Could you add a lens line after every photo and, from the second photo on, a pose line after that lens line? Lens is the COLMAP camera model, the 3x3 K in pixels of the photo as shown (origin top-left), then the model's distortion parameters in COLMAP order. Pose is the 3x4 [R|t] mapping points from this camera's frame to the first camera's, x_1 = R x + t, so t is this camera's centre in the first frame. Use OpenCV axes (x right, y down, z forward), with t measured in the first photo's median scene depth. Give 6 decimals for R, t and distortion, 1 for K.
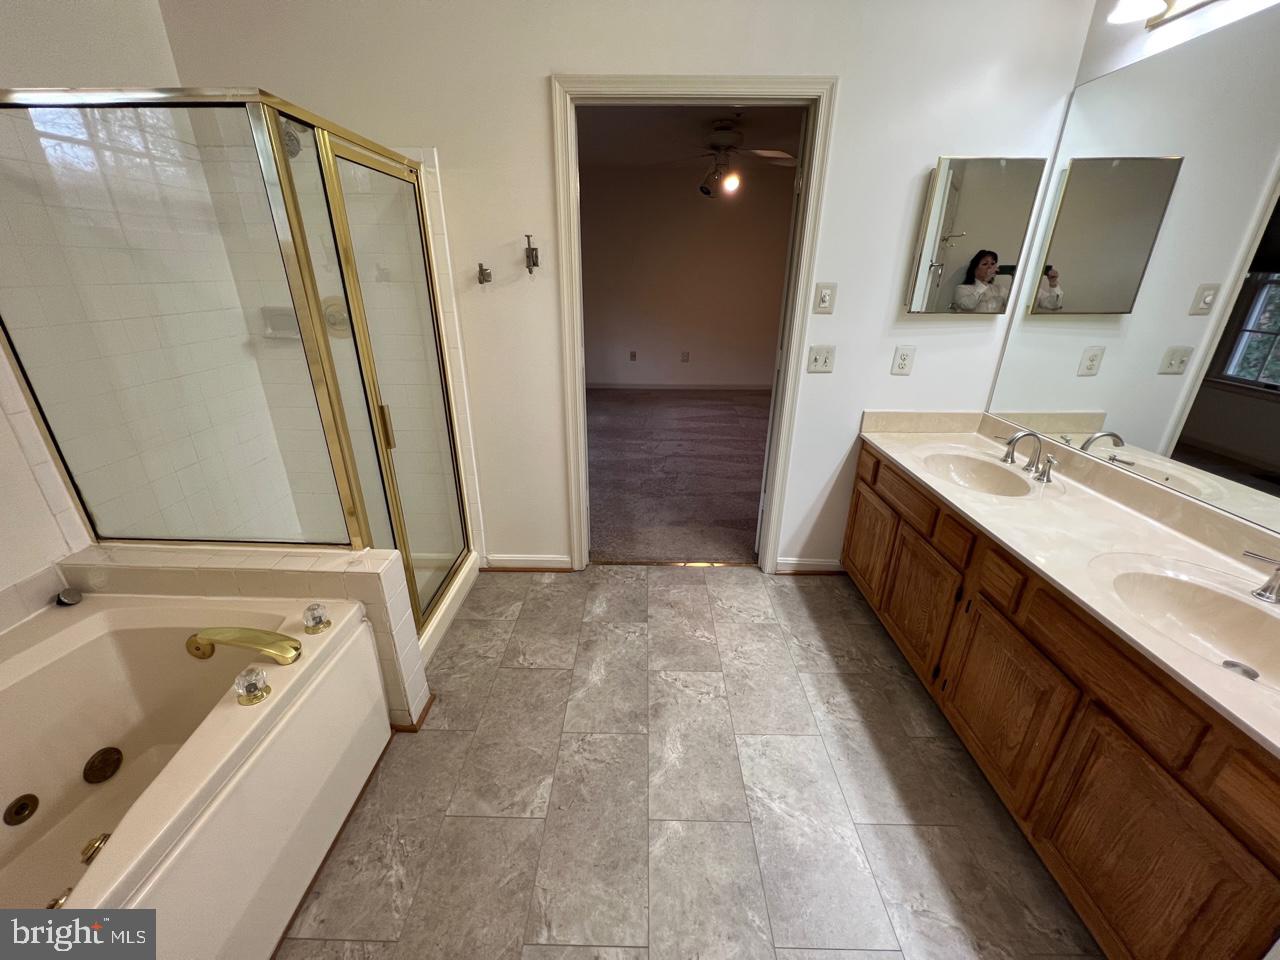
lens RADIAL K [[511.3, 0, 637.6], [0, 511.3, 477.1], [0, 0, 1]] dist [0.000477, -0.000504]
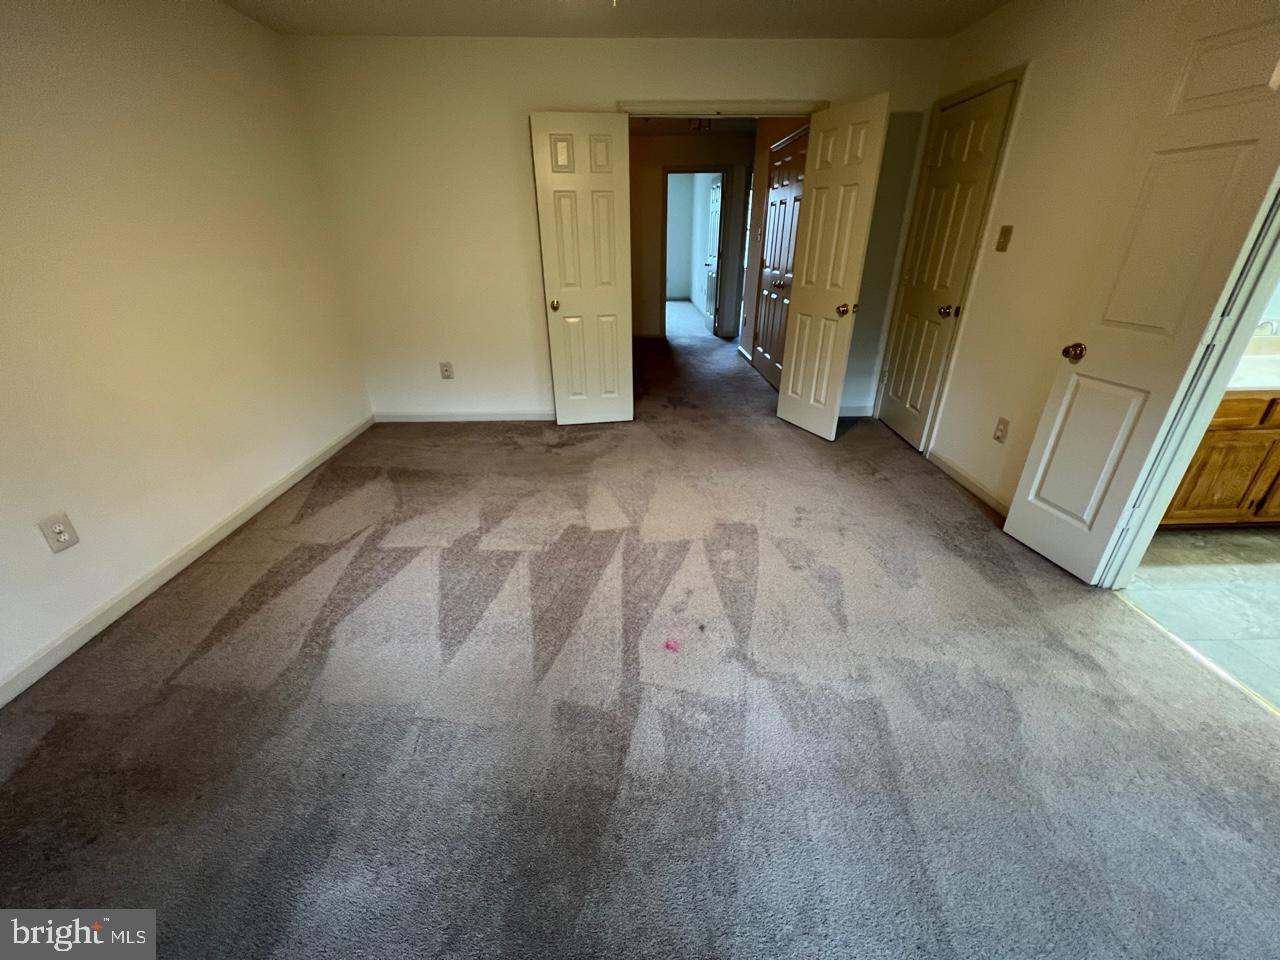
lens RADIAL K [[511.3, 0, 641.0], [0, 511.3, 478.3], [0, 0, 1]] dist [0.000477, -0.000504]
pose [[-0.034340, -0.444906, 0.894919, -0.472268], [0.387975, 0.819286, 0.422192, -0.745161], [-0.921030, 0.361704, 0.144478, 1.890399]]
